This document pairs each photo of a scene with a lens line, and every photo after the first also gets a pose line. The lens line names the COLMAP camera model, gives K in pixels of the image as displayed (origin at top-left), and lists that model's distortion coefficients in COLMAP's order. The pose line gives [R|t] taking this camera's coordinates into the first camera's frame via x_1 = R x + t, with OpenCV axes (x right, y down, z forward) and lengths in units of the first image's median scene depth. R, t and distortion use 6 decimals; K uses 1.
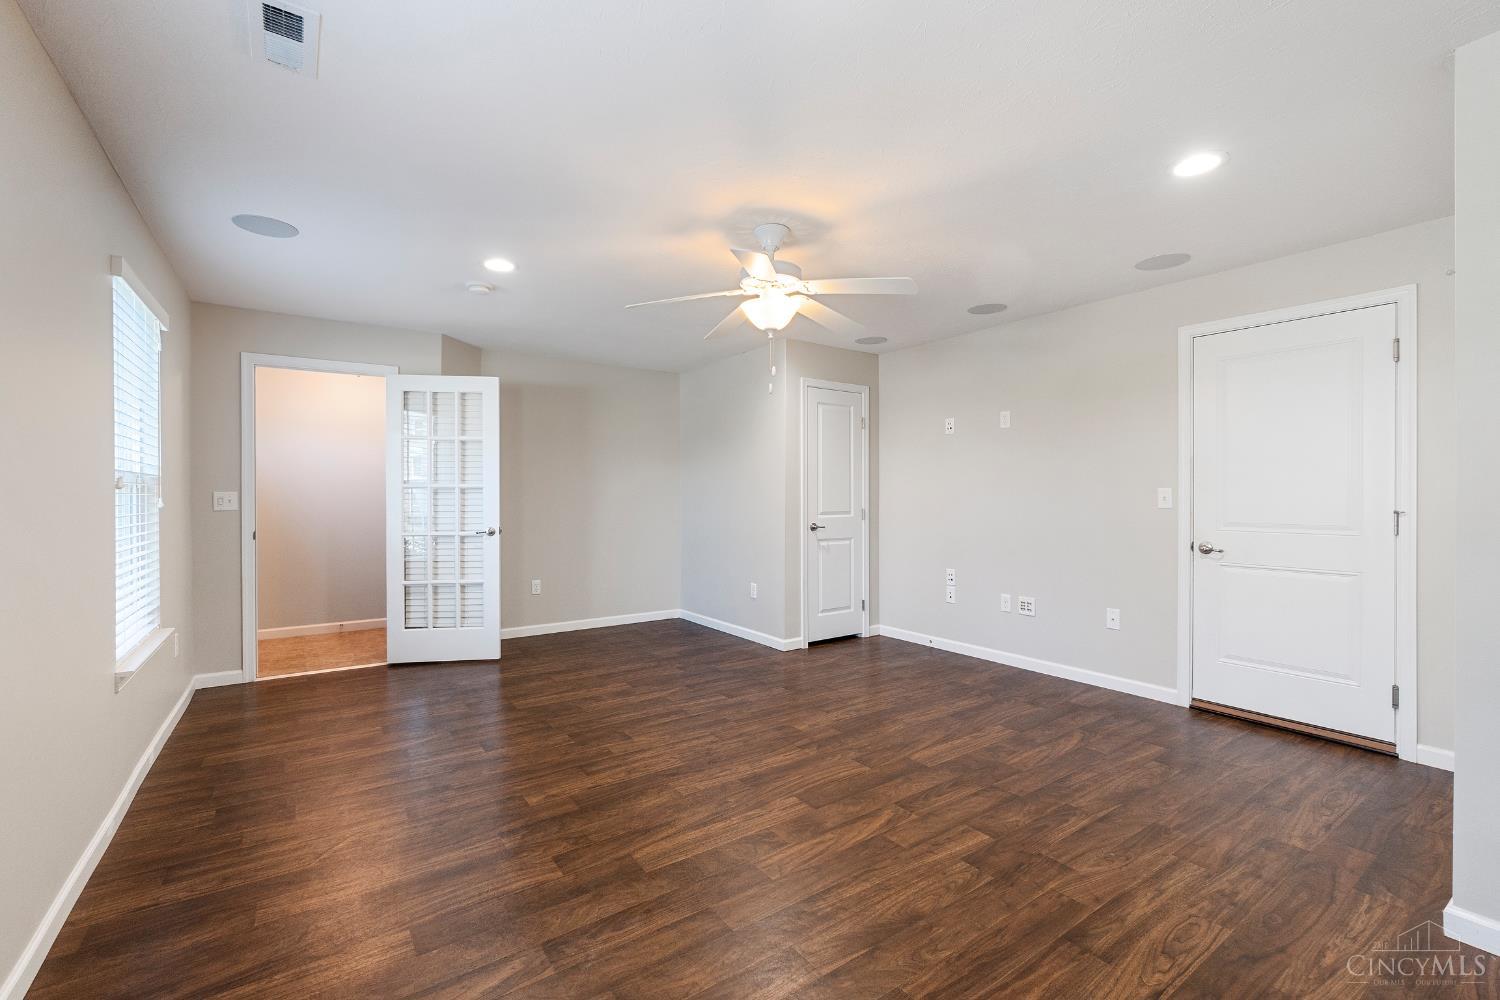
lens RADIAL K [[641.1, 0, 743.7], [0, 641.1, 501.6], [0, 0, 1]] dist [-0.006377, -0.000290]
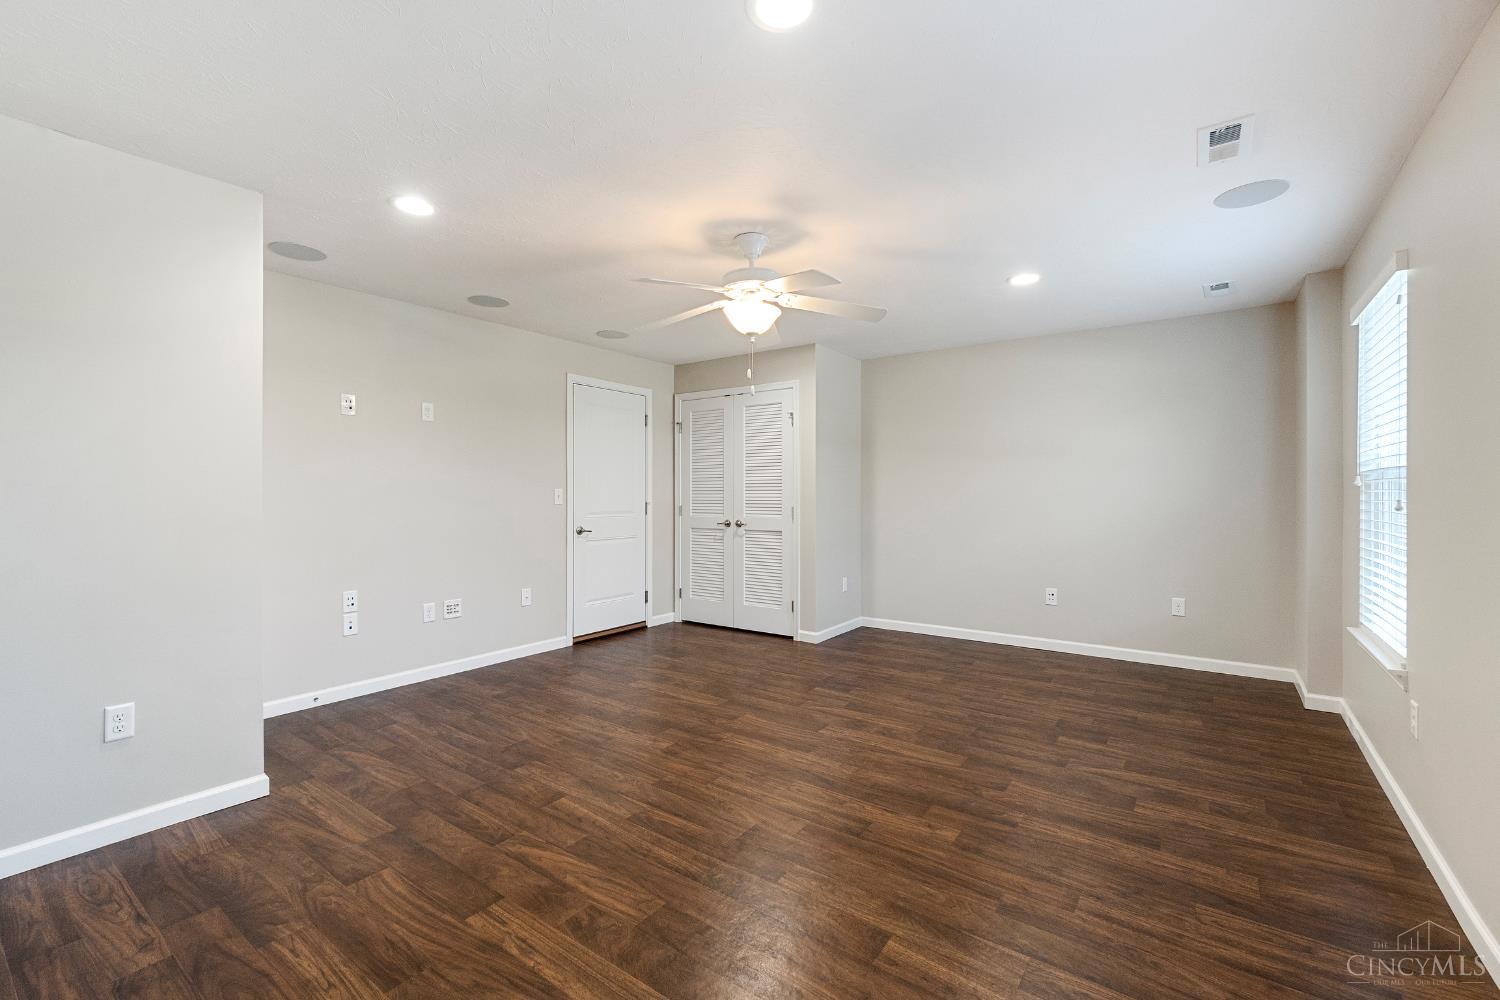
lens RADIAL K [[641.1, 0, 743.7], [0, 641.1, 501.6], [0, 0, 1]] dist [-0.006377, -0.000290]
pose [[-0.325794, -0.011486, 0.945371, -0.776319], [0.013001, 0.999777, 0.016628, -0.012072], [-0.945351, 0.017708, -0.325572, 1.124229]]
